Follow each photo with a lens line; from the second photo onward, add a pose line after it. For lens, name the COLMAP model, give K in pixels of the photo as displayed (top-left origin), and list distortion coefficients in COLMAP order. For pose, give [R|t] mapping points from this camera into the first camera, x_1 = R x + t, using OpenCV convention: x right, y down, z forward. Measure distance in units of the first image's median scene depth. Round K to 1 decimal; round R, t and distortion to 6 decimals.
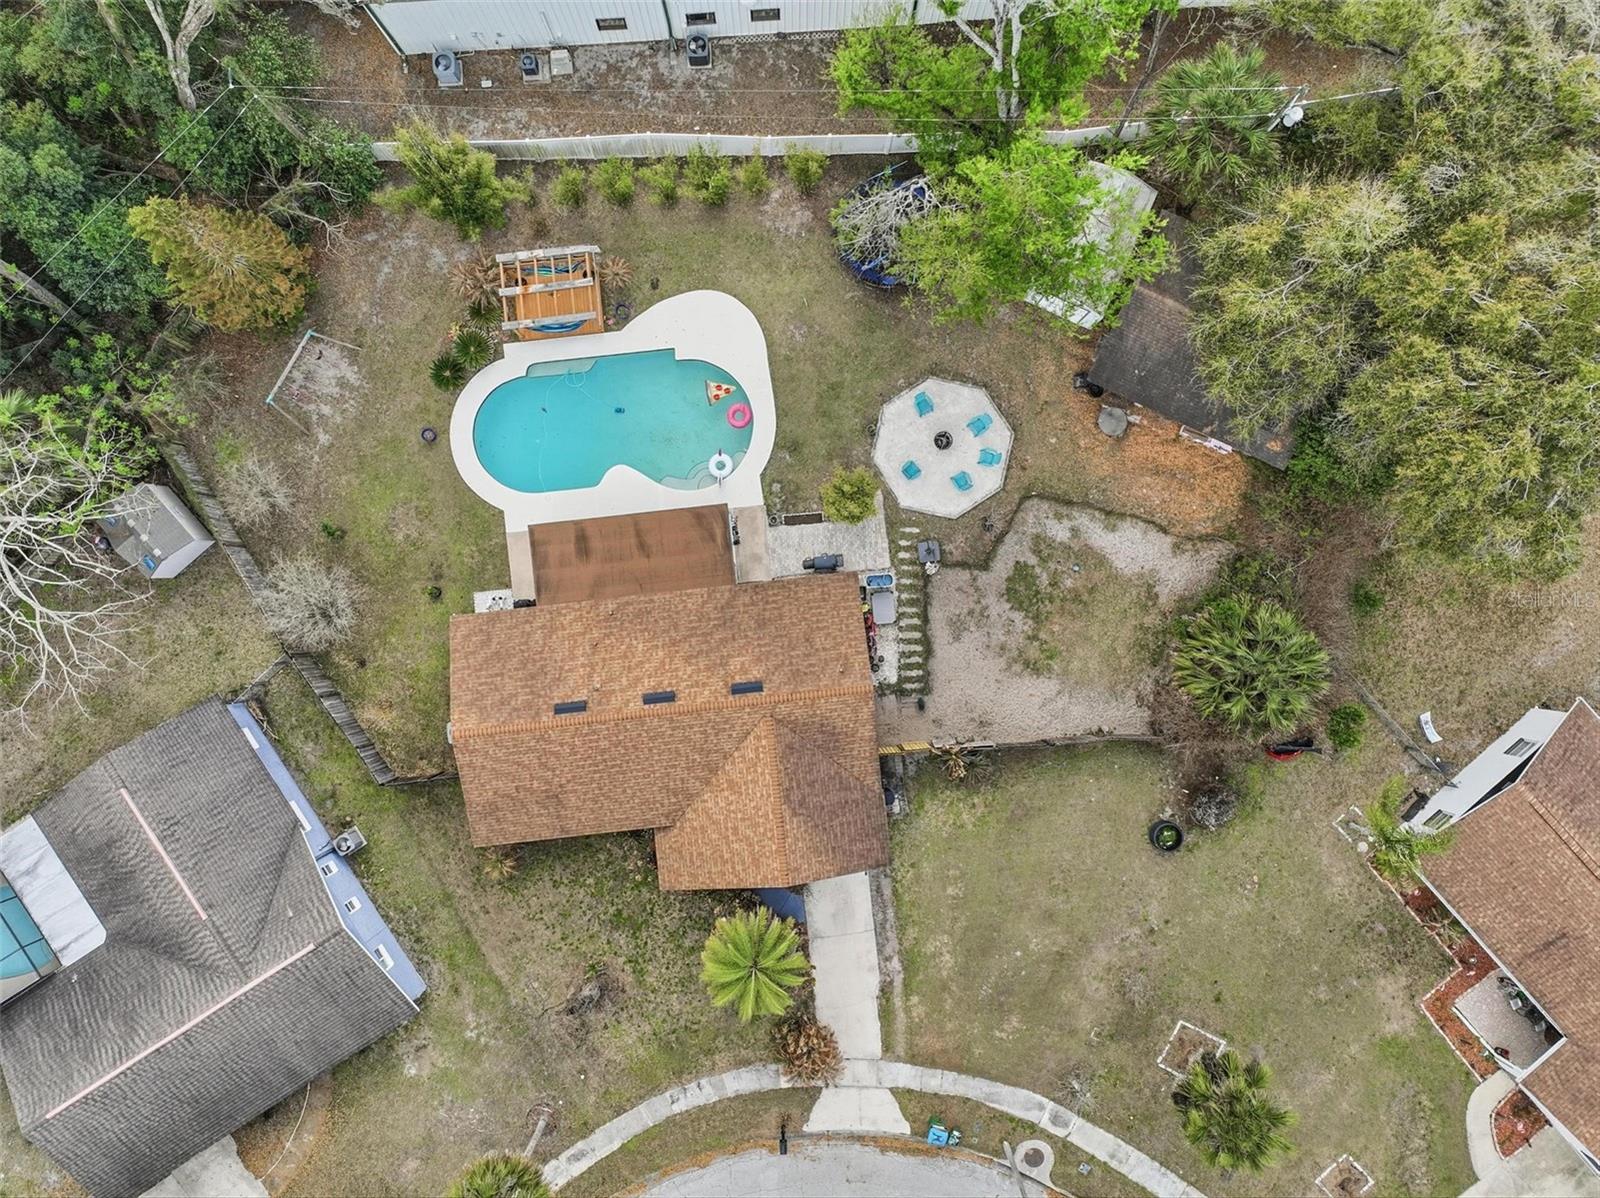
lens RADIAL K [[1129.2, 0, 800.0], [0, 1129.2, 599.0], [0, 0, 1]] dist [0.007040, 0.003141]
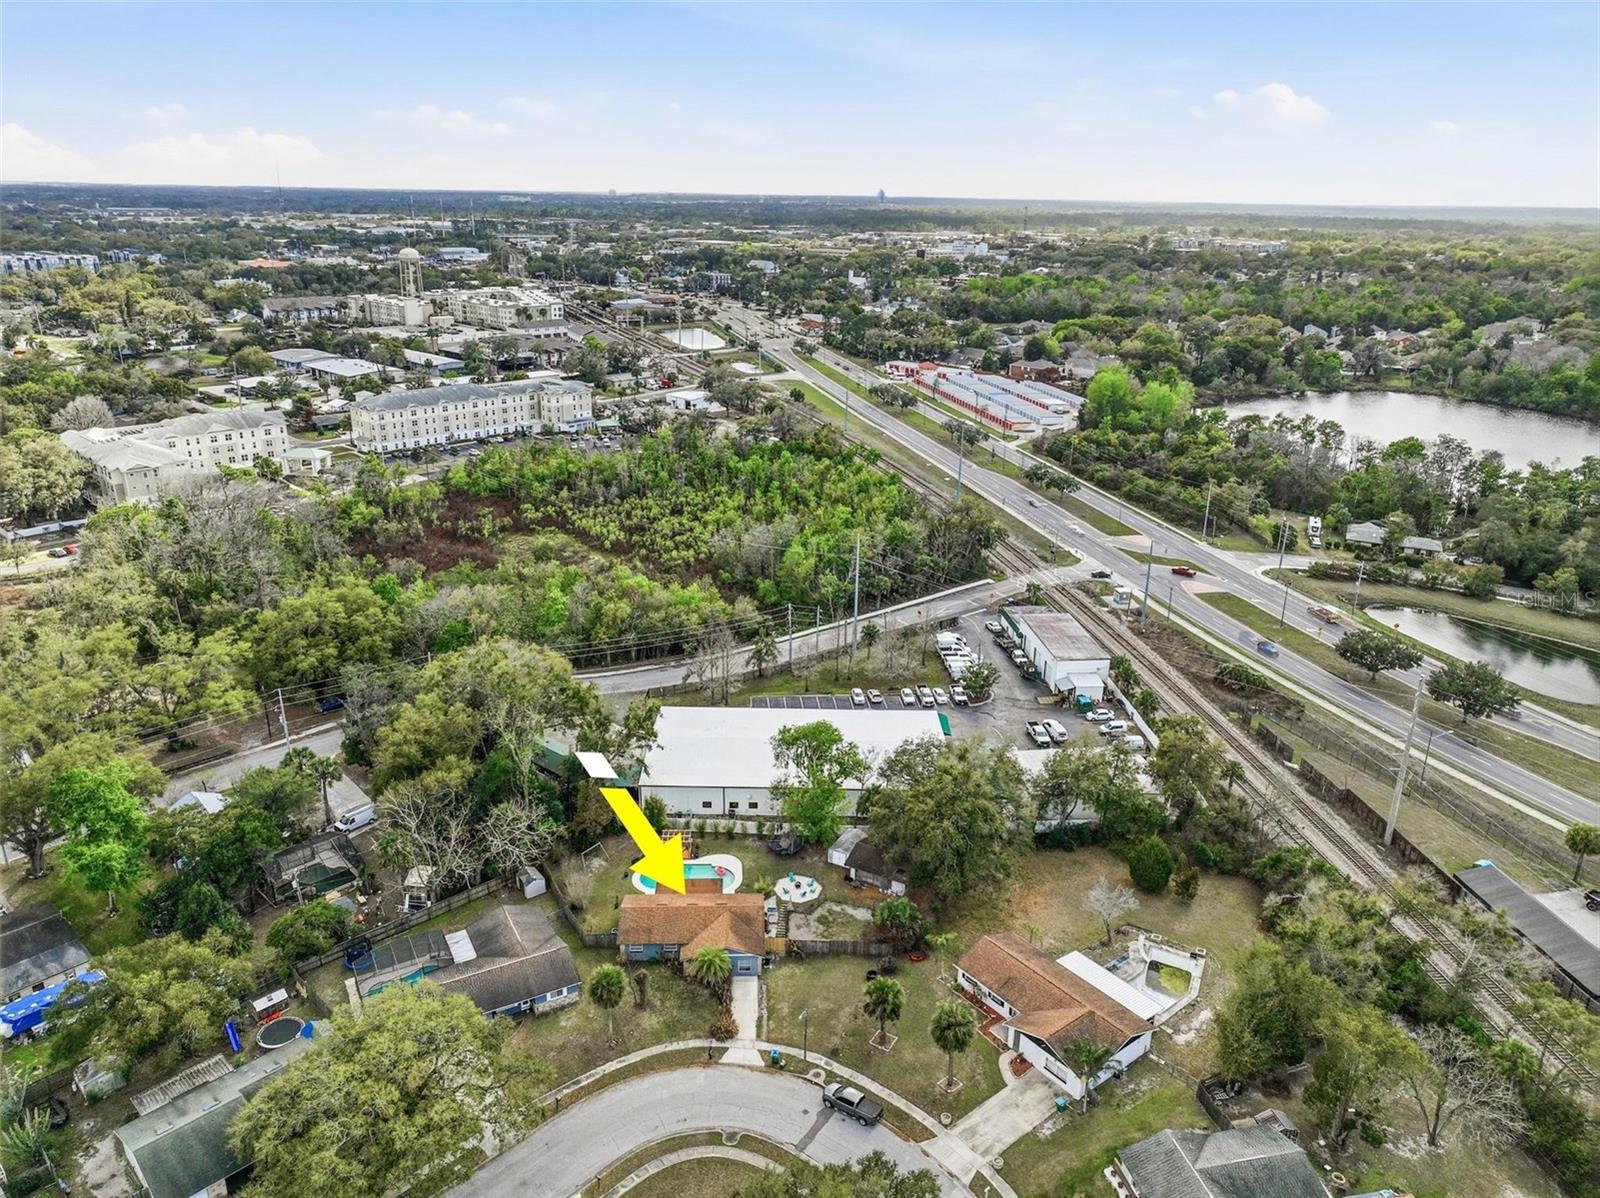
lens RADIAL K [[1129.2, 0, 800.0], [0, 1129.2, 599.0], [0, 0, 1]] dist [0.007040, 0.003141]
pose [[0.997663, 0.036793, -0.057573, 0.272592], [-0.066746, 0.344692, -0.936340, 2.343142], [-0.014606, 0.937995, 0.346342, -0.713476]]
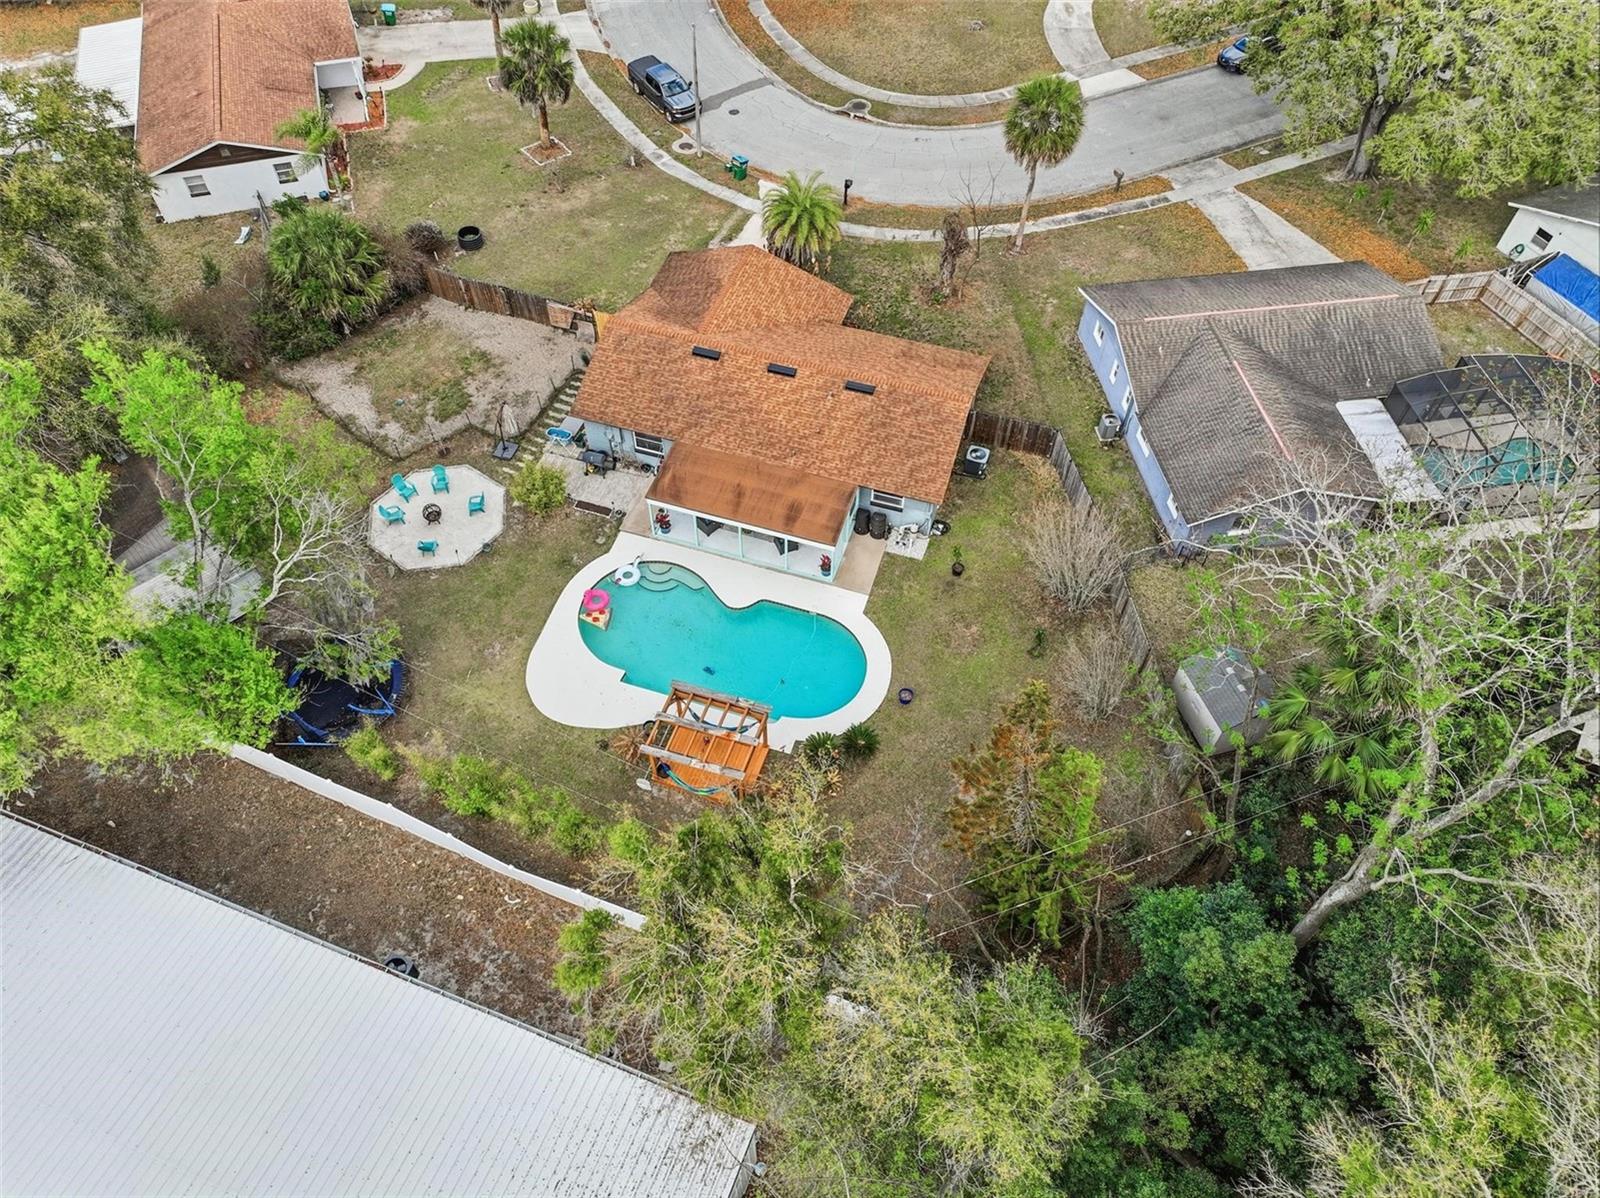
lens RADIAL K [[1129.2, 0, 800.0], [0, 1129.2, 599.0], [0, 0, 1]] dist [0.007040, 0.003141]
pose [[-0.911732, -0.334652, 0.238228, -0.434756], [0.410589, -0.724482, 0.553663, -0.614347], [-0.012693, 0.602606, 0.797938, 0.235935]]
